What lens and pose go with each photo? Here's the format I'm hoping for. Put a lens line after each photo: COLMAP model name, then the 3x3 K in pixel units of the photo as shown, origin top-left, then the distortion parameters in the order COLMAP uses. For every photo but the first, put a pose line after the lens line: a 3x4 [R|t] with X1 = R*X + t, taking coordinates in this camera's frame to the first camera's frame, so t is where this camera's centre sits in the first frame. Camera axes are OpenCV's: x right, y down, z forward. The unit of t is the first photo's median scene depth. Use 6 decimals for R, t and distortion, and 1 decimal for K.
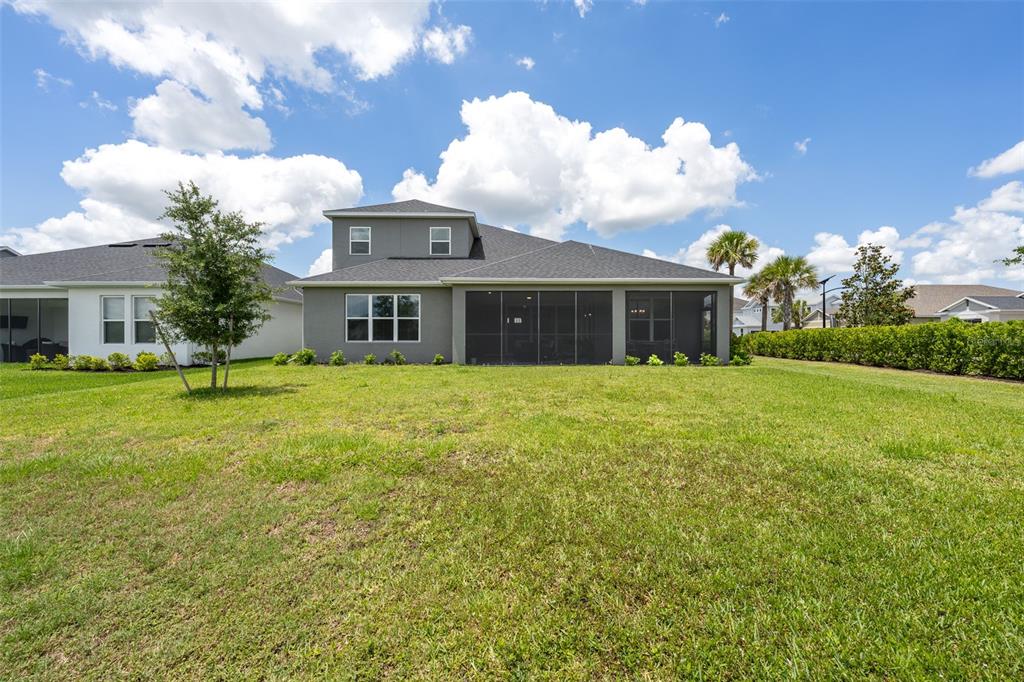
lens RADIAL K [[408.1, 0, 512.0], [0, 408.1, 341.0], [0, 0, 1]] dist [0.000827, 0.000232]
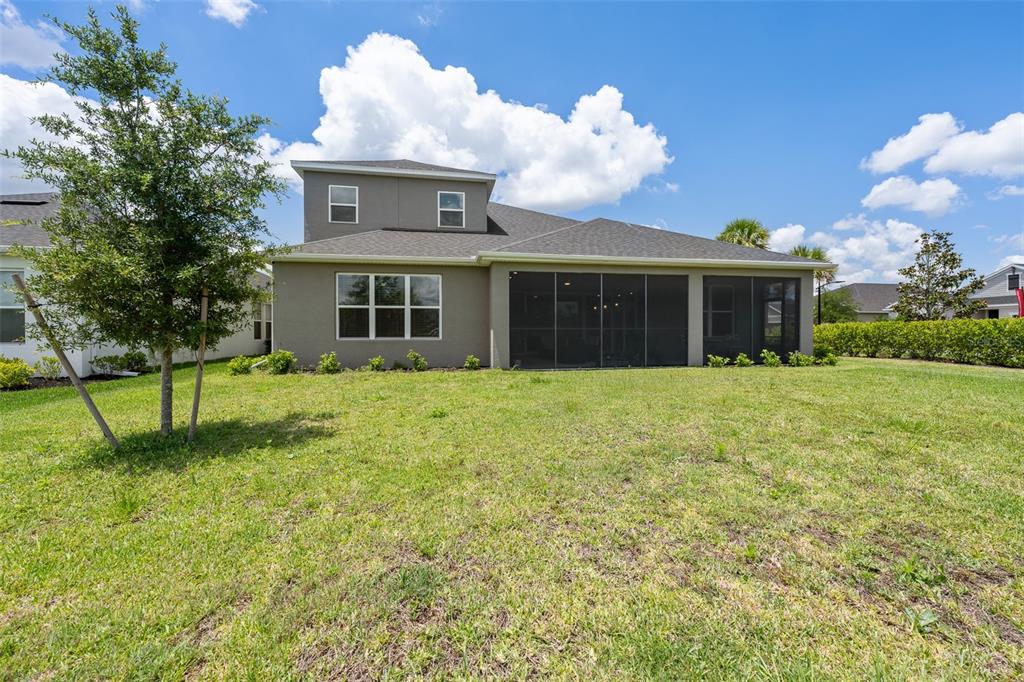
lens RADIAL K [[408.8, 0, 511.5], [0, 408.8, 334.4], [0, 0, 1]] dist [-0.001447, 0.000452]
pose [[0.987541, -0.003046, 0.157332, -0.226450], [0.003727, 0.999985, -0.004033, -0.002751], [-0.157317, 0.004569, 0.987538, 0.254034]]
